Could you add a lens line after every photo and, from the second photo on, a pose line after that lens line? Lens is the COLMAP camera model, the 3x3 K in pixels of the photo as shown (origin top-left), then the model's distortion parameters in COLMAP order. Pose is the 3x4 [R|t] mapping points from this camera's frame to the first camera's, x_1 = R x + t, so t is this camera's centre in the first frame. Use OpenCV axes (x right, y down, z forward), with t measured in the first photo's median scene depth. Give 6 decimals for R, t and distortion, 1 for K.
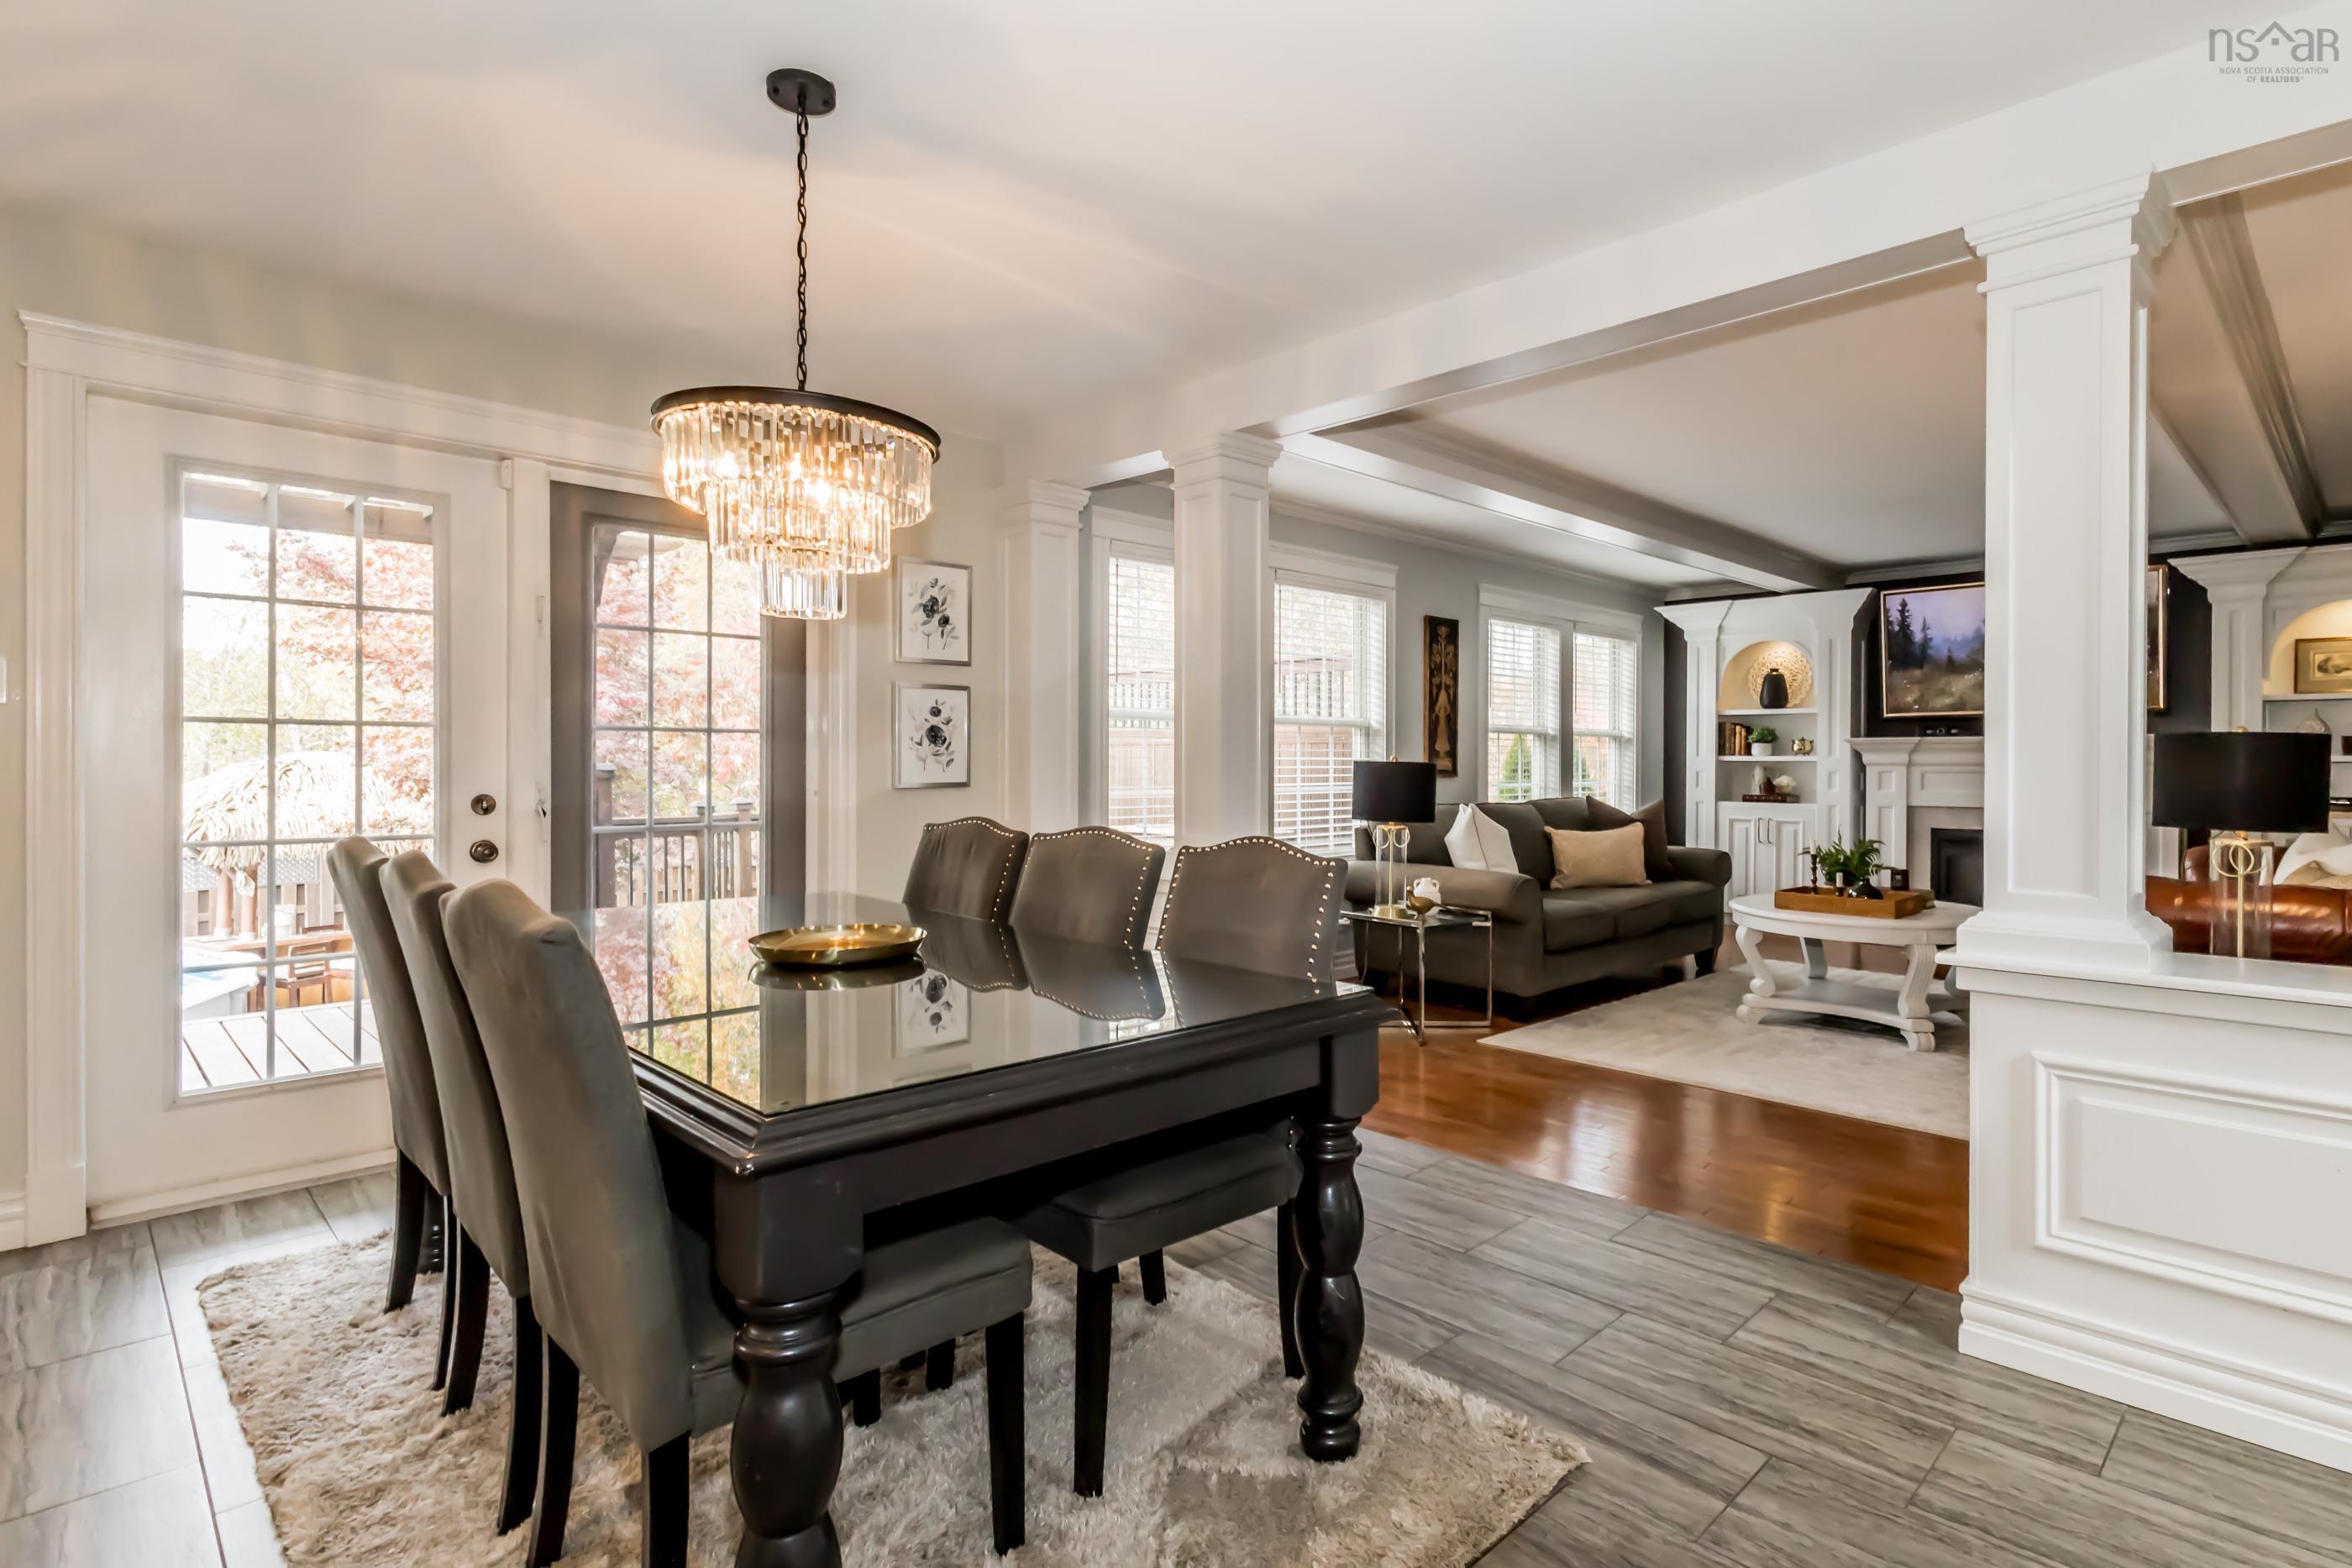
lens RADIAL K [[1179.3, 0, 1265.4], [0, 1179.3, 763.8], [0, 0, 1]] dist [0.005146, -0.000282]
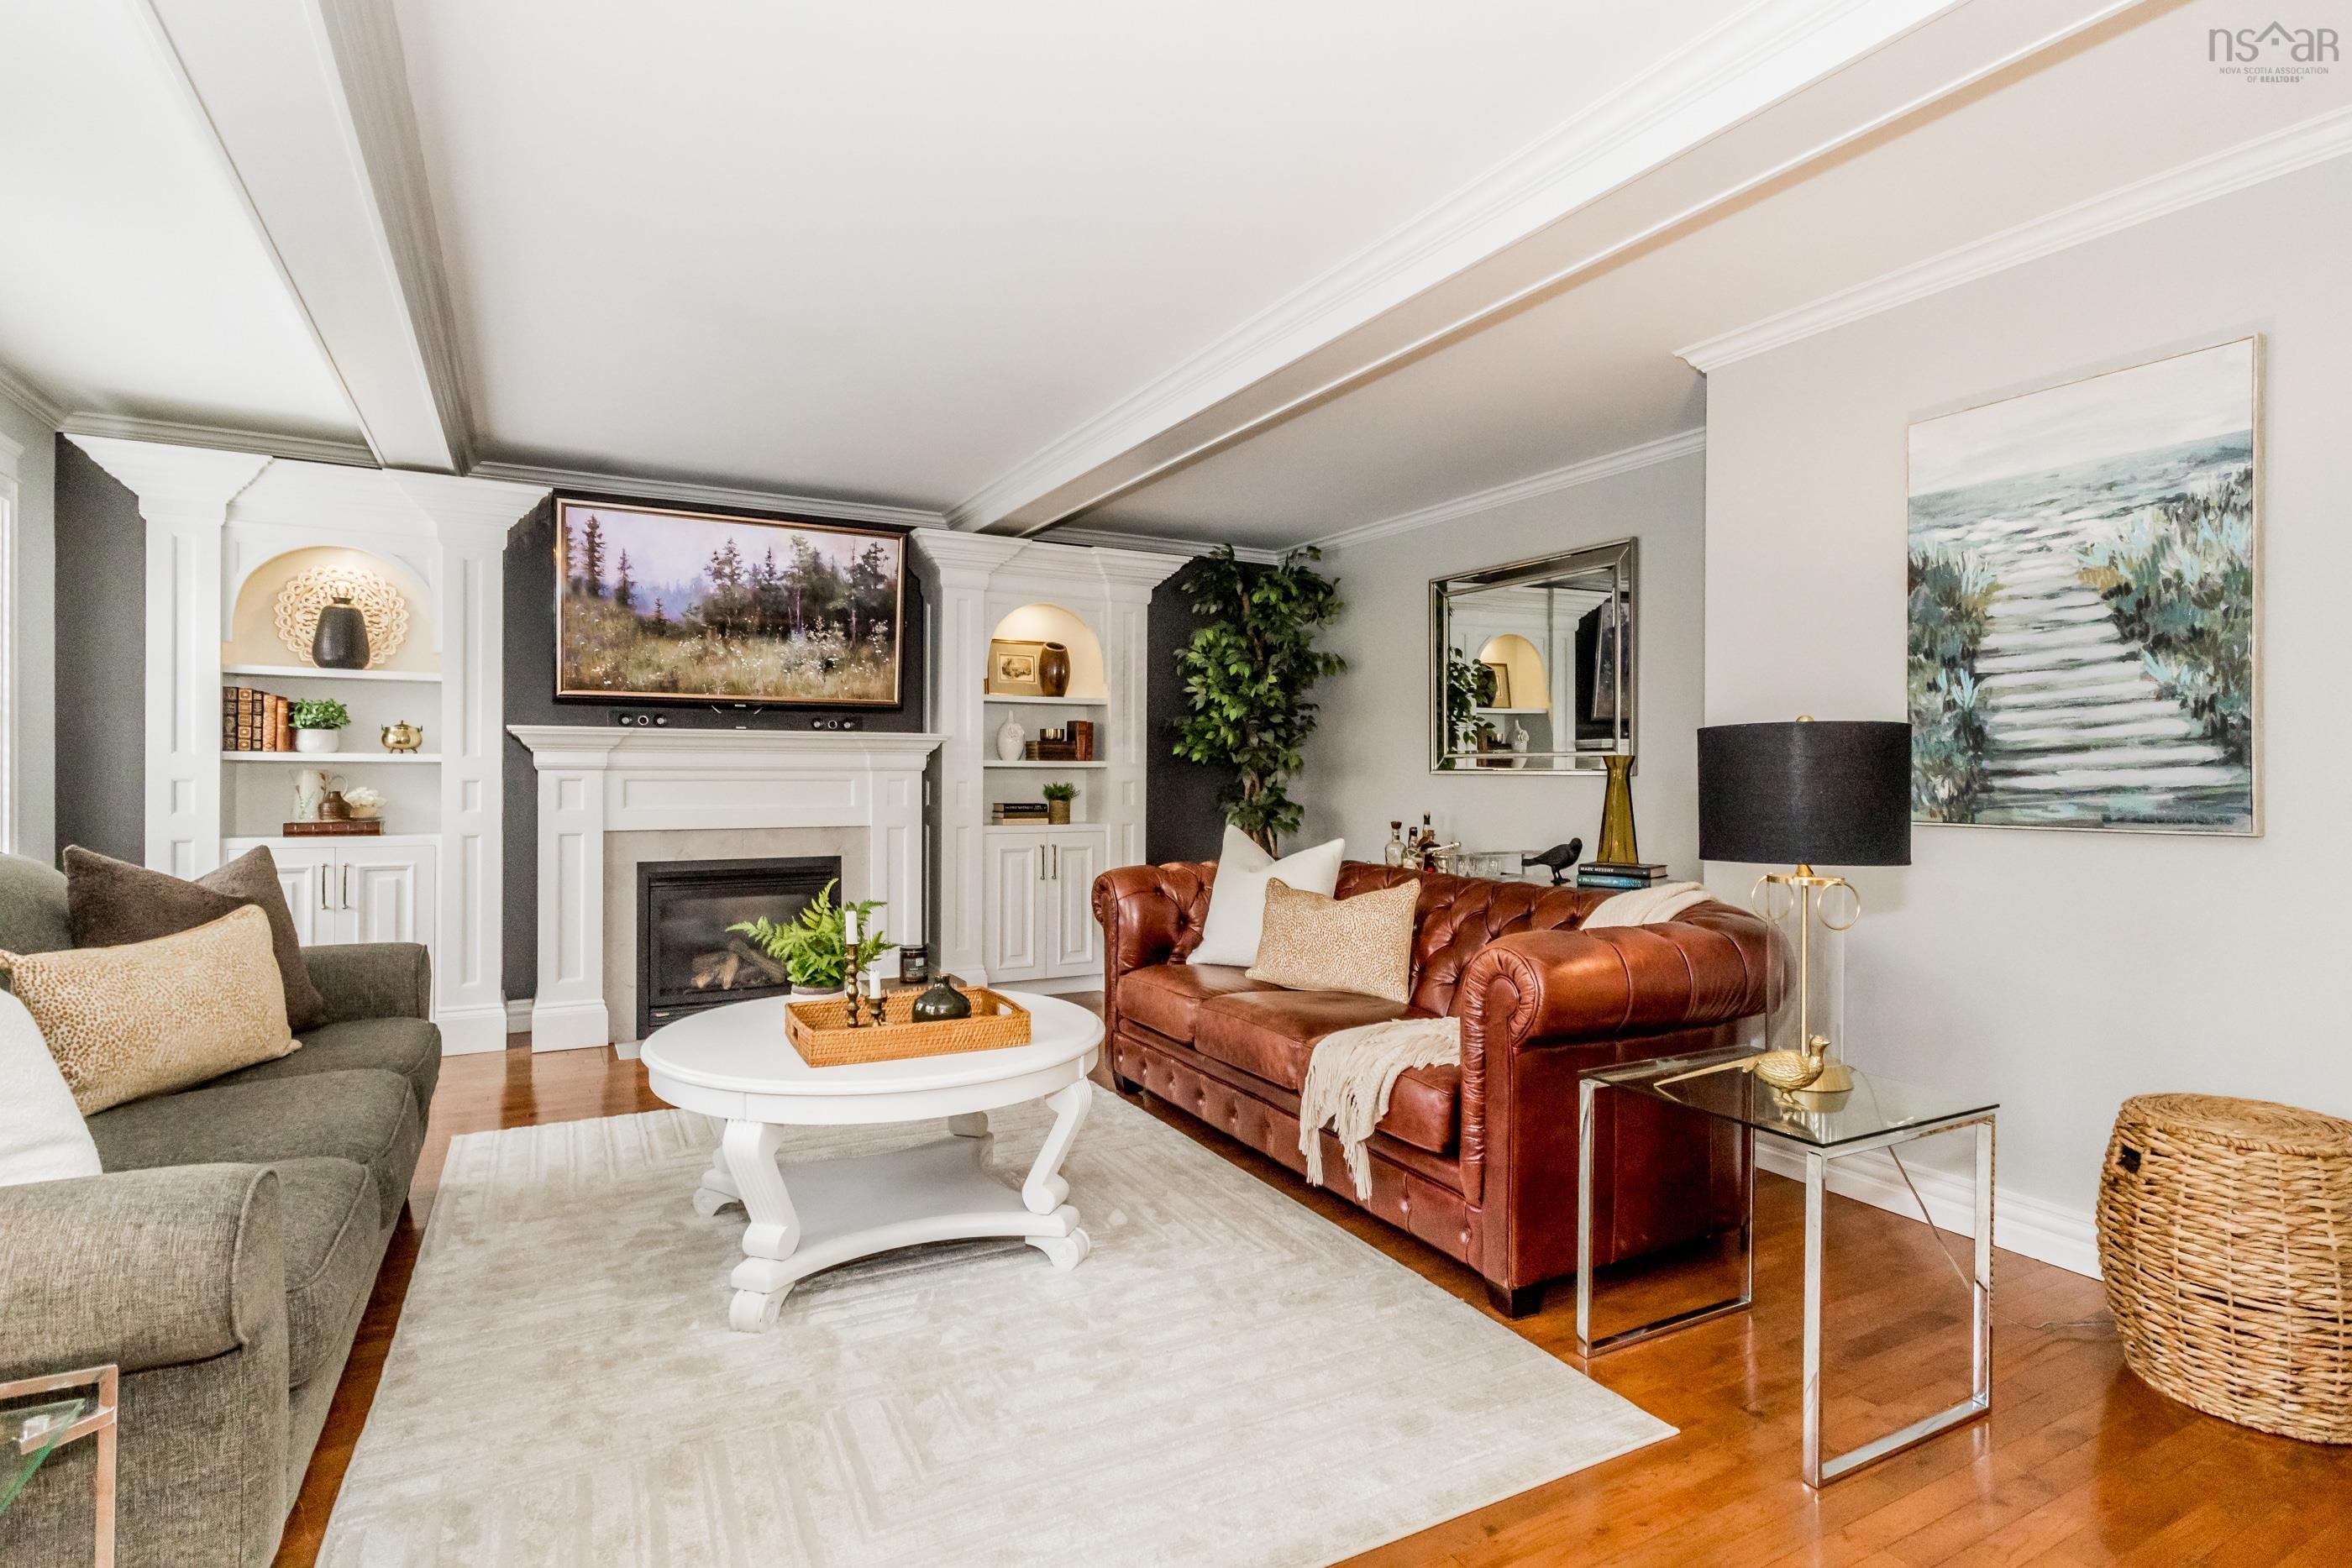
lens RADIAL K [[1170.7, 0, 1183.4], [0, 1170.7, 780.5], [0, 0, 1]] dist [0.002735, 0.000311]
pose [[0.295326, -0.008171, 0.955362, 0.012089], [-0.003821, 0.999945, 0.009733, -0.000396], [-0.955389, -0.006525, 0.295278, 0.487396]]
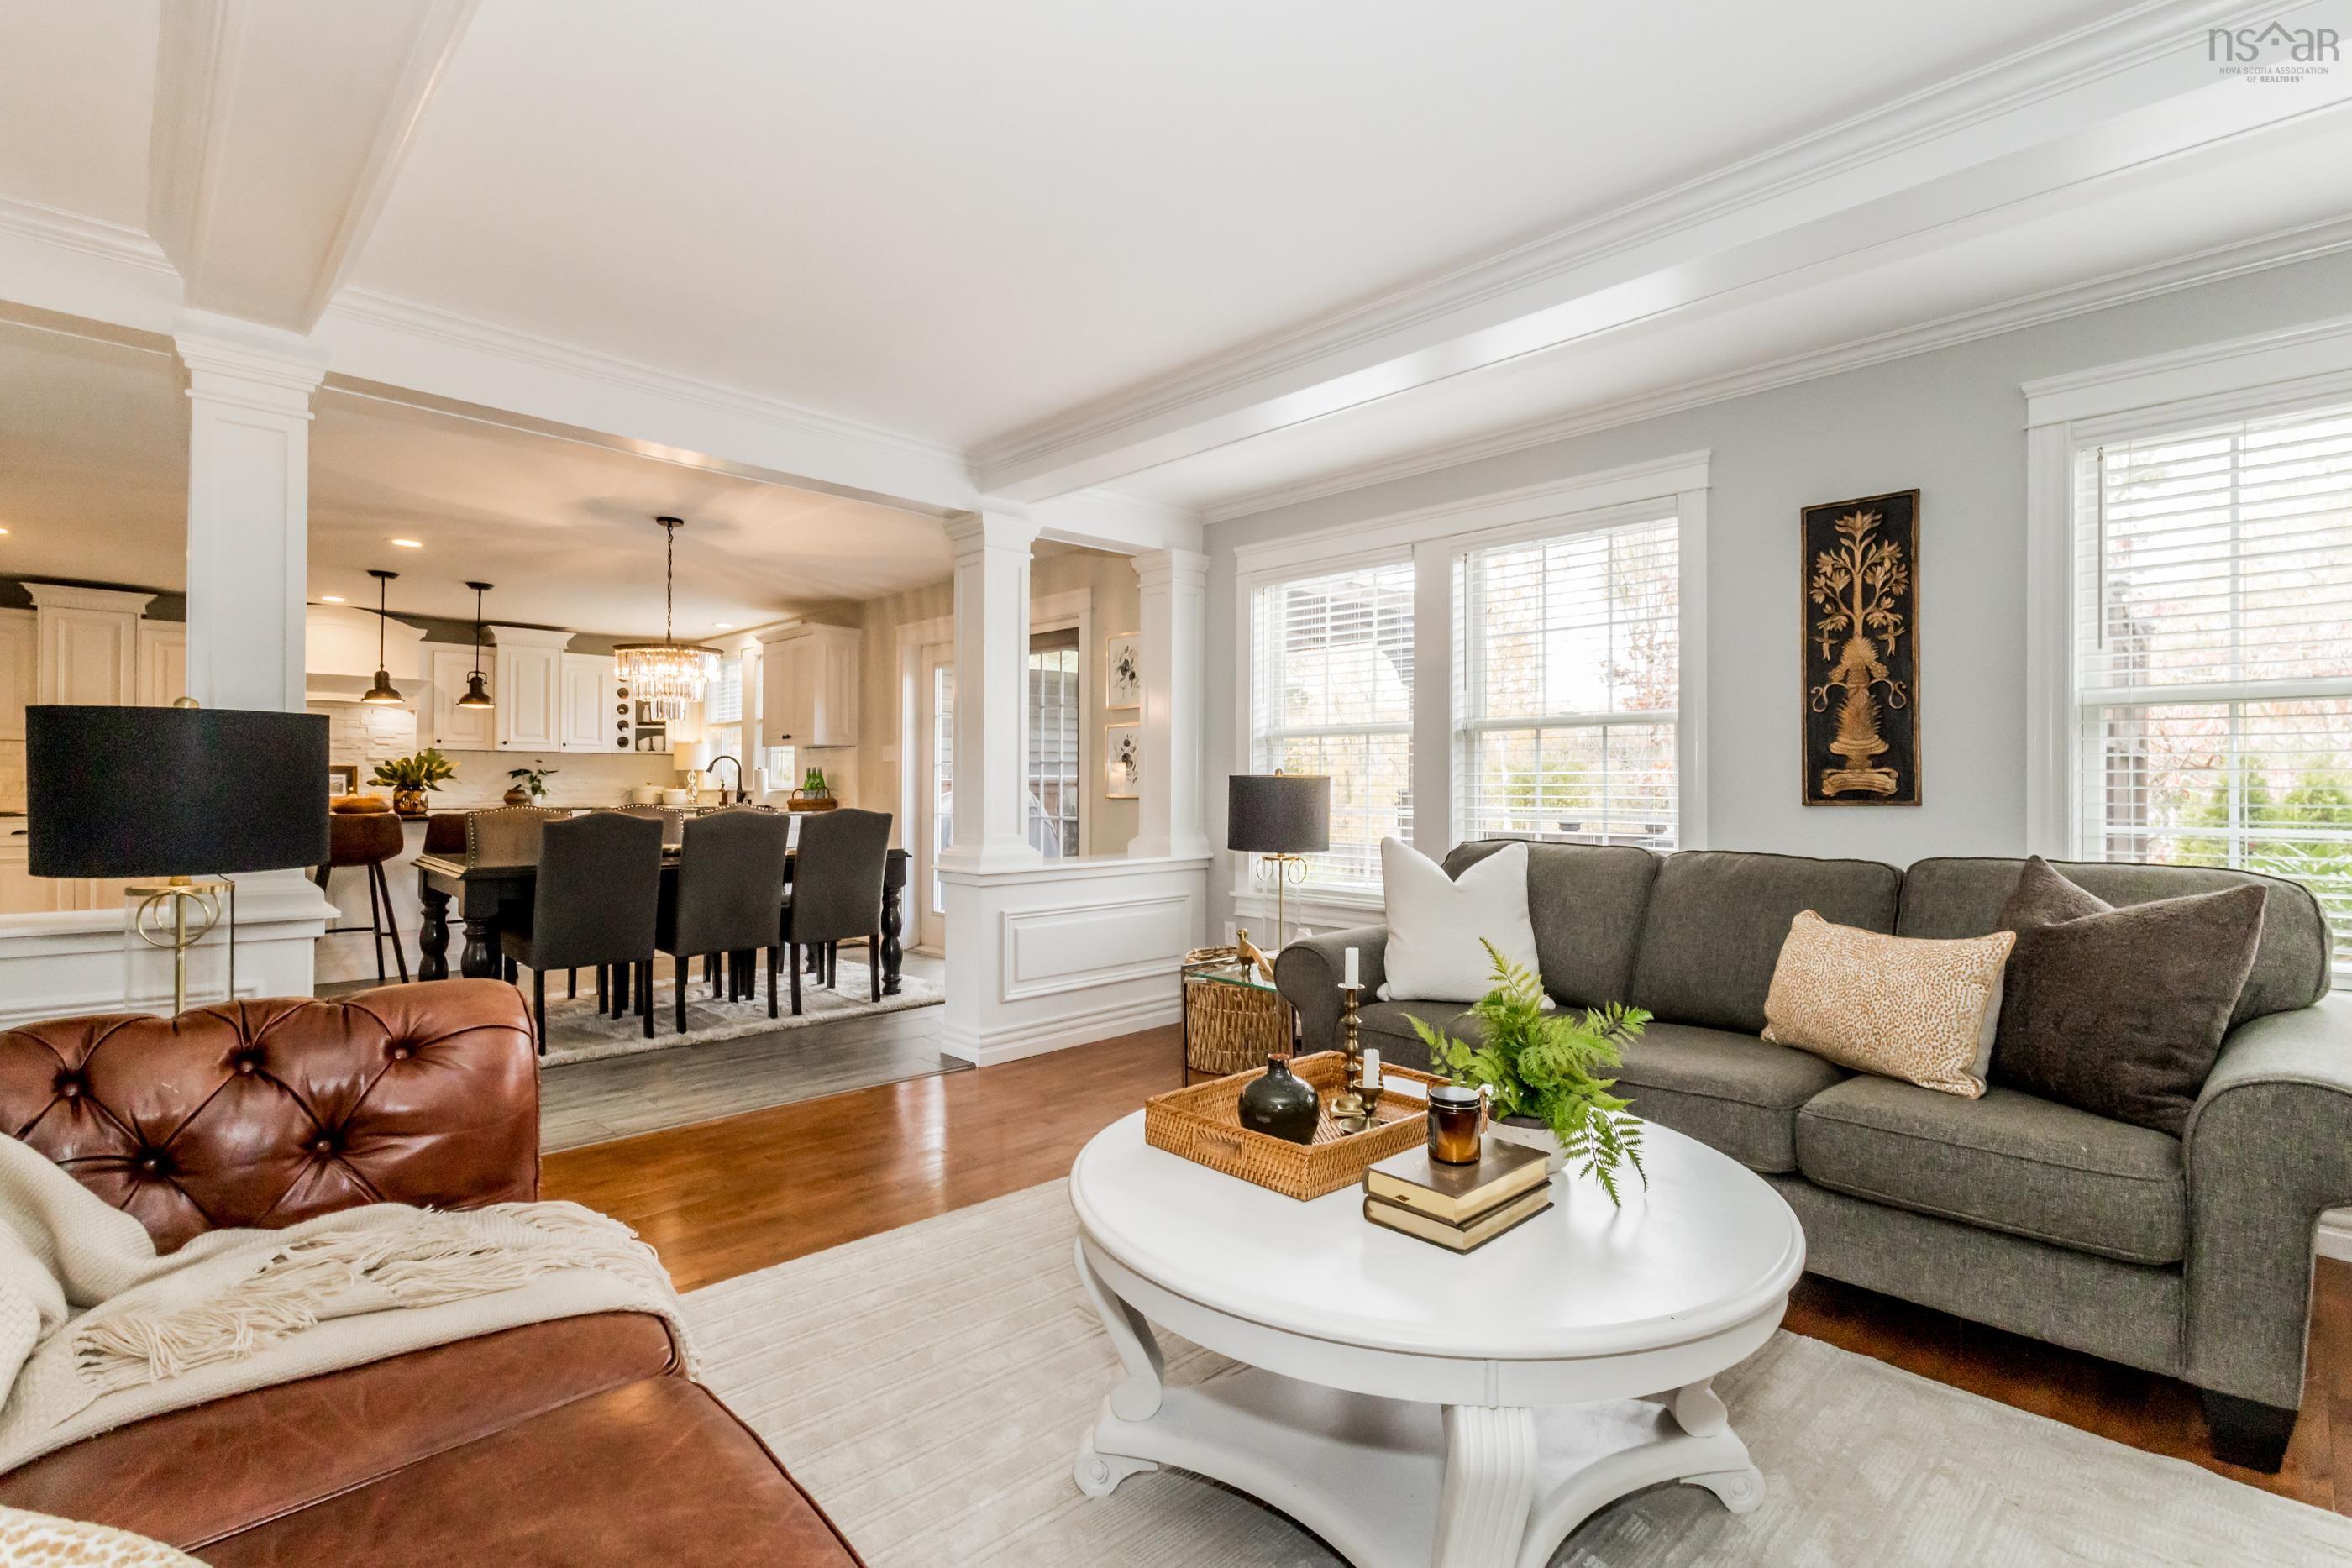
lens RADIAL K [[1088.6, 0, 1173.1], [0, 1088.6, 777.6], [0, 0, 1]] dist [0.003996, 0.000521]
pose [[-0.036458, -0.004567, -0.999325, 0.588480], [-0.000418, 0.999990, -0.004555, 0.001201], [0.999335, 0.000251, -0.036460, 0.655446]]
